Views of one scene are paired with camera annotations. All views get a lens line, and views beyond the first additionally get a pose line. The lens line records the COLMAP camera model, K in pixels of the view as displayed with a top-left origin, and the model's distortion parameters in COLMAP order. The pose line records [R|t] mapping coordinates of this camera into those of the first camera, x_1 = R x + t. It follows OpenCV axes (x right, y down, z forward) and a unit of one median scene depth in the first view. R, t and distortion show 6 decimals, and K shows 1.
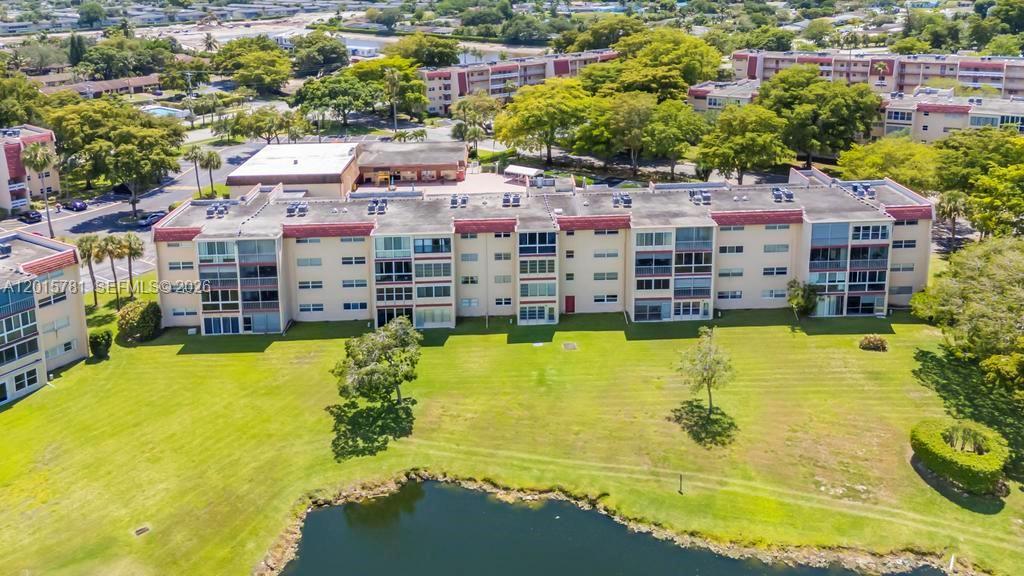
lens RADIAL K [[793.7, 0, 494.1], [0, 793.7, 148.3], [0, 0, 1]] dist [0.056012, -0.009865]
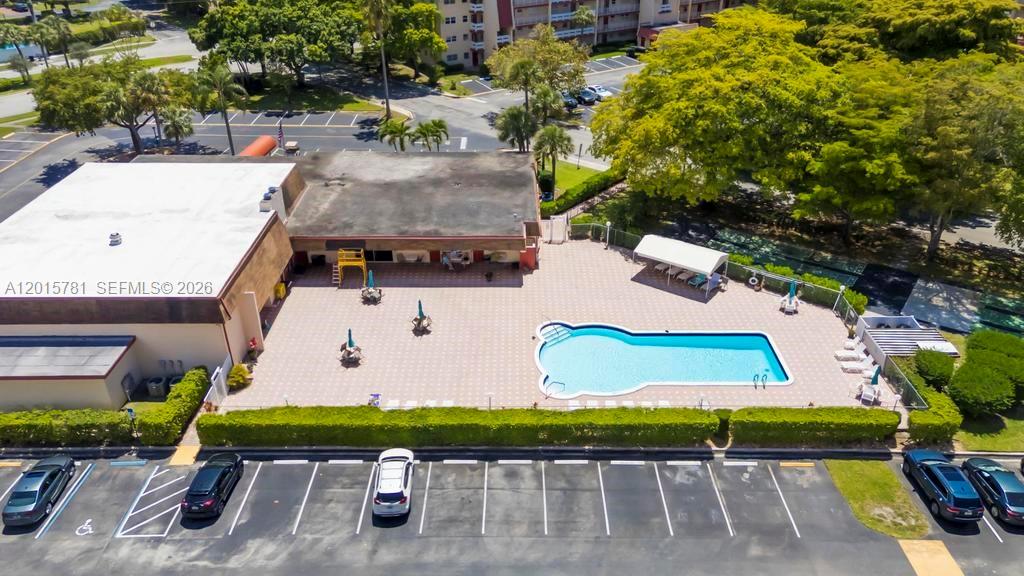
lens RADIAL K [[768.7, 0, 498.2], [0, 768.7, 317.0], [0, 0, 1]] dist [0.059604, 0.000823]
pose [[0.999702, 0.024380, 0.001366, -0.100201], [-0.023626, 0.951647, 0.306284, -0.108068], [0.006167, -0.306225, 0.951939, 1.006459]]
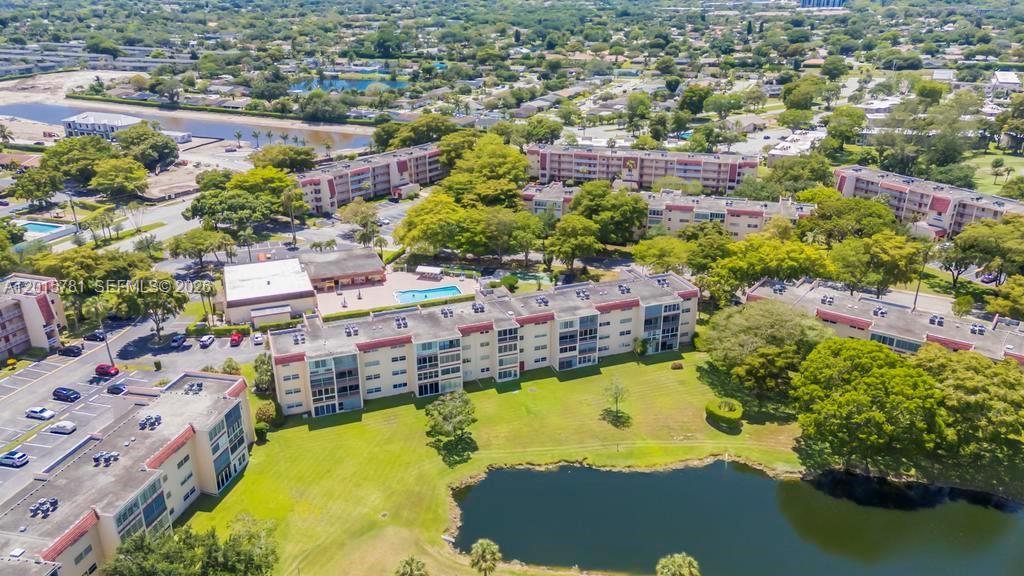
lens RADIAL K [[763.9, 0, 513.4], [0, 763.9, 268.1], [0, 0, 1]] dist [0.068018, 0.001307]
pose [[0.934808, -0.095796, 0.341991, -0.486016], [0.055373, 0.990473, 0.126086, -0.233799], [-0.350811, -0.098929, 0.931206, -0.541436]]
